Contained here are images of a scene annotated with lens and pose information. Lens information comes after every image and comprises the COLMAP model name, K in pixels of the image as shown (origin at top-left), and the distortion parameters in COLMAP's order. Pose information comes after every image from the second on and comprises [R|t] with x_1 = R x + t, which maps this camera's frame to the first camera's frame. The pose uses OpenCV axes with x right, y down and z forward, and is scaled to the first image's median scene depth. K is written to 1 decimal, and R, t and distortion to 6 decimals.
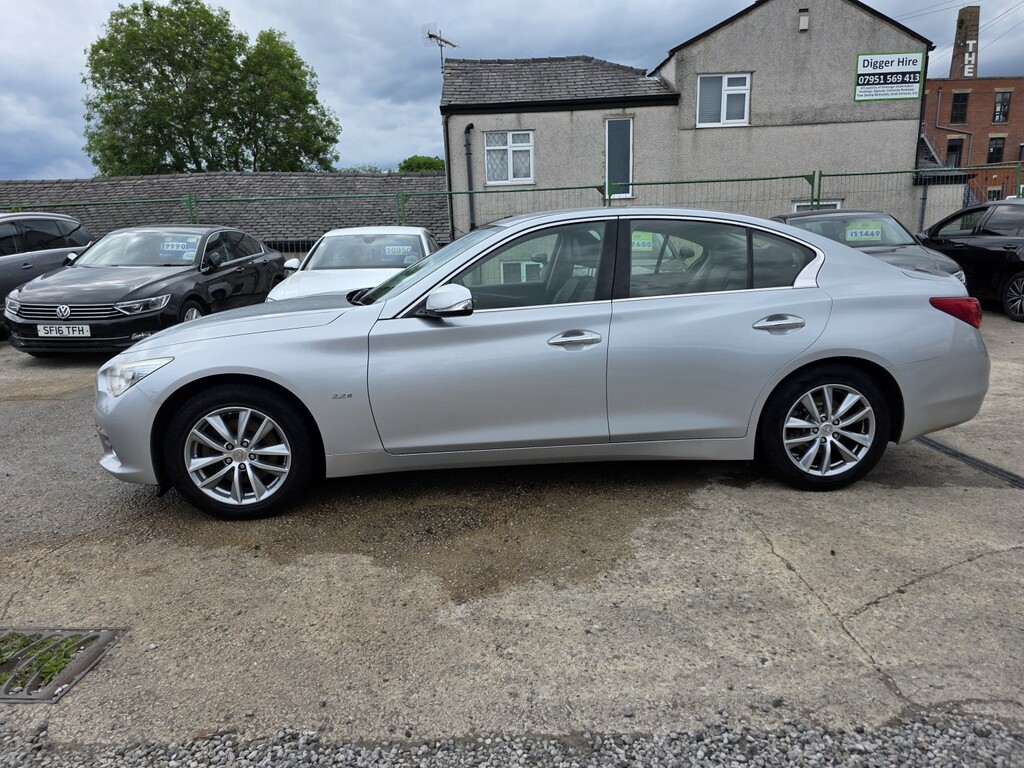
lens RADIAL K [[672.2, 0, 509.9], [0, 672.2, 380.9], [0, 0, 1]] dist [0.058925, -0.053668]
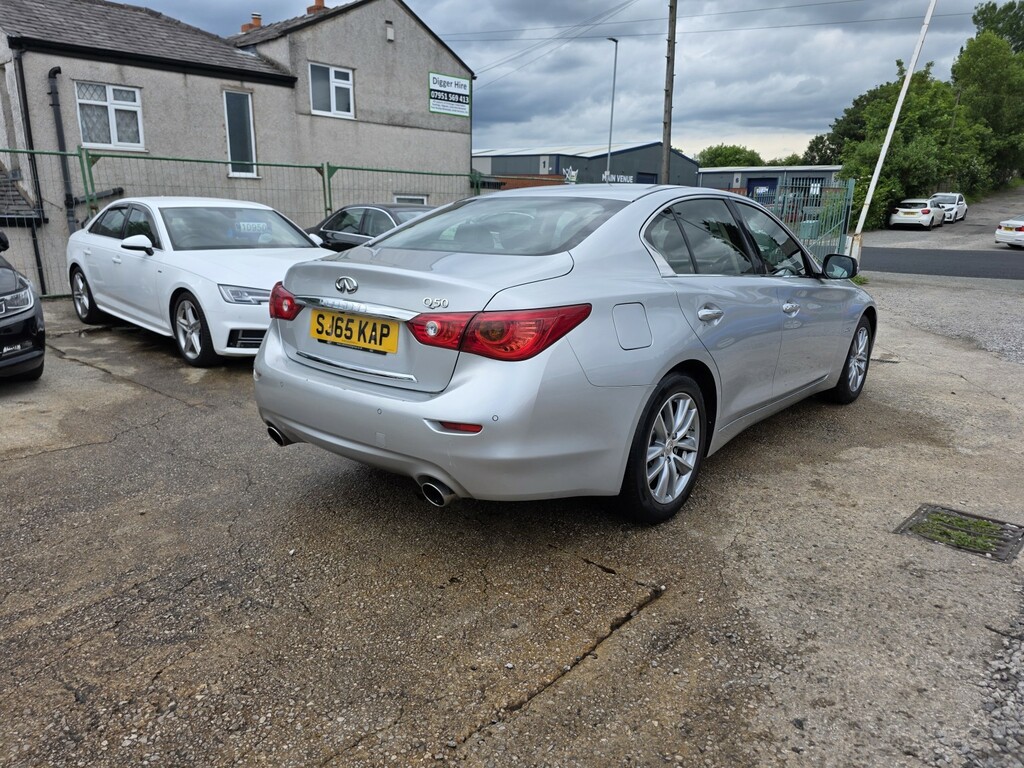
lens RADIAL K [[672.2, 0, 509.9], [0, 672.2, 380.9], [0, 0, 1]] dist [0.058925, -0.053668]
pose [[0.706606, -0.132319, 0.695126, -0.278632], [0.119658, 0.990557, 0.066921, -0.009755], [-0.697417, 0.035890, 0.715767, 0.079847]]
